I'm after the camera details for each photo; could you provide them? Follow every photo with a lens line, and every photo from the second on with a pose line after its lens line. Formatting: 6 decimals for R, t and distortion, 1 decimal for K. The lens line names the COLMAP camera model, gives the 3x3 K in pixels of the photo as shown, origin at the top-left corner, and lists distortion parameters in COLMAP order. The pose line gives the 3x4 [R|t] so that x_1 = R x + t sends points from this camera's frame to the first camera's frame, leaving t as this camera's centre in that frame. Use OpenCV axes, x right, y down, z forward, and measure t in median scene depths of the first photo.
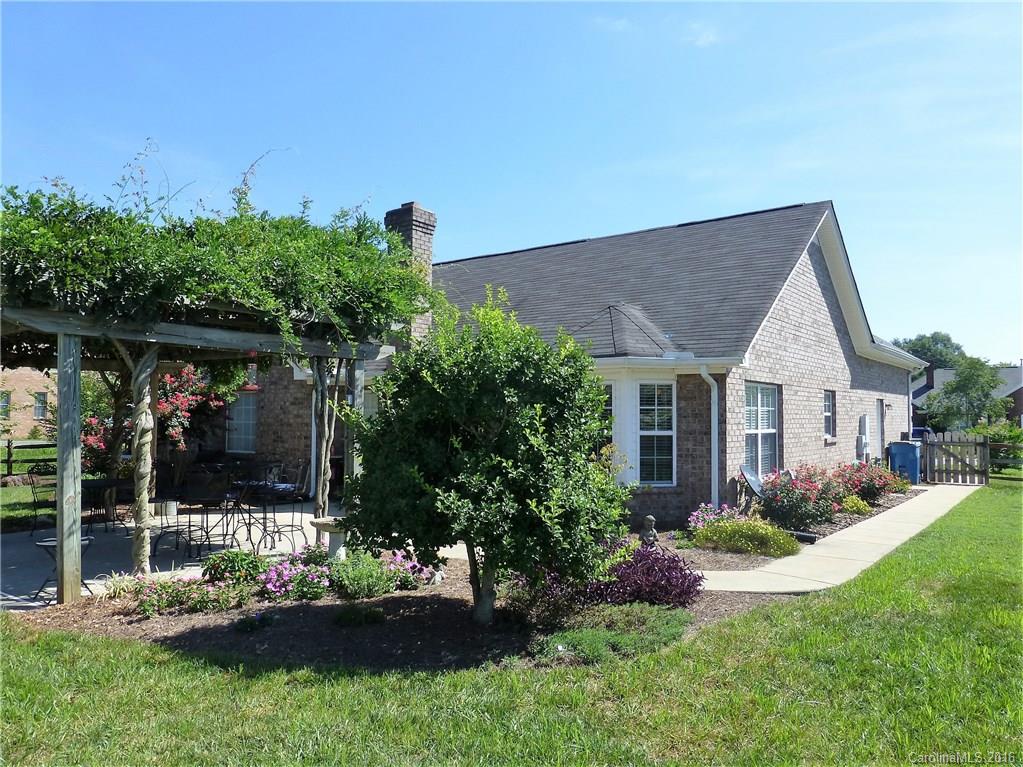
lens RADIAL K [[740.8, 0, 510.2], [0, 740.8, 383.0], [0, 0, 1]] dist [-0.026562, -0.004127]
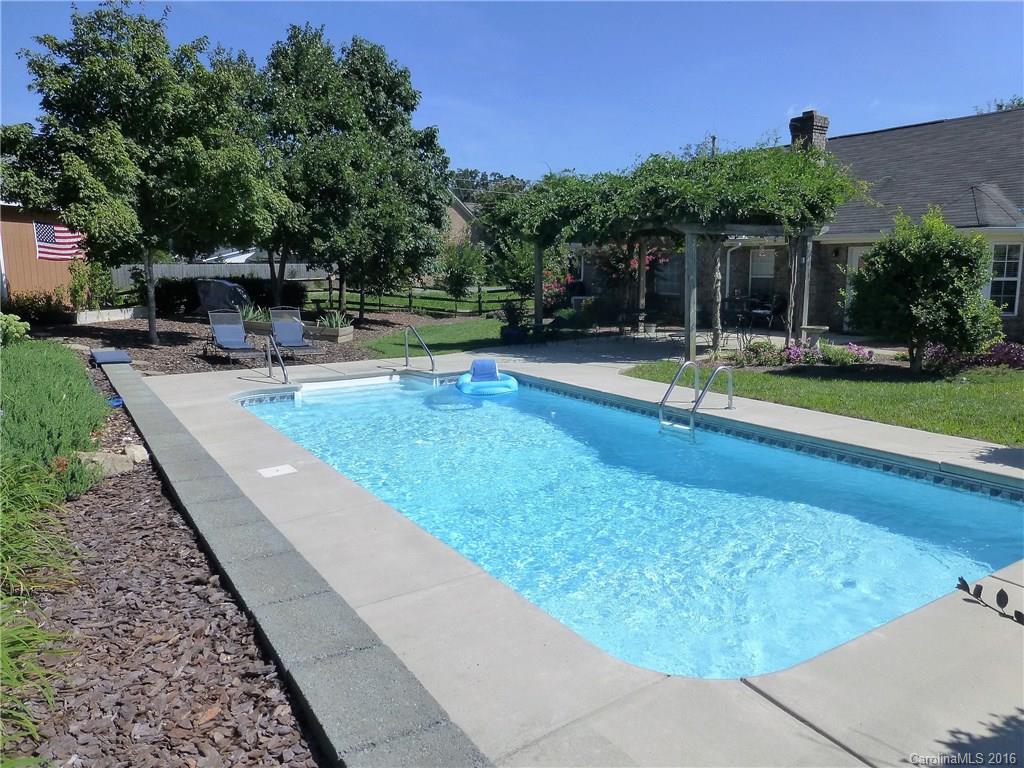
lens RADIAL K [[741.5, 0, 512.7], [0, 741.5, 387.3], [0, 0, 1]] dist [-0.026562, -0.004127]
pose [[0.938322, 0.039712, -0.343475, -0.235830], [0.033489, 0.978274, 0.204593, -0.057538], [0.344138, -0.203477, 0.916606, -0.785874]]
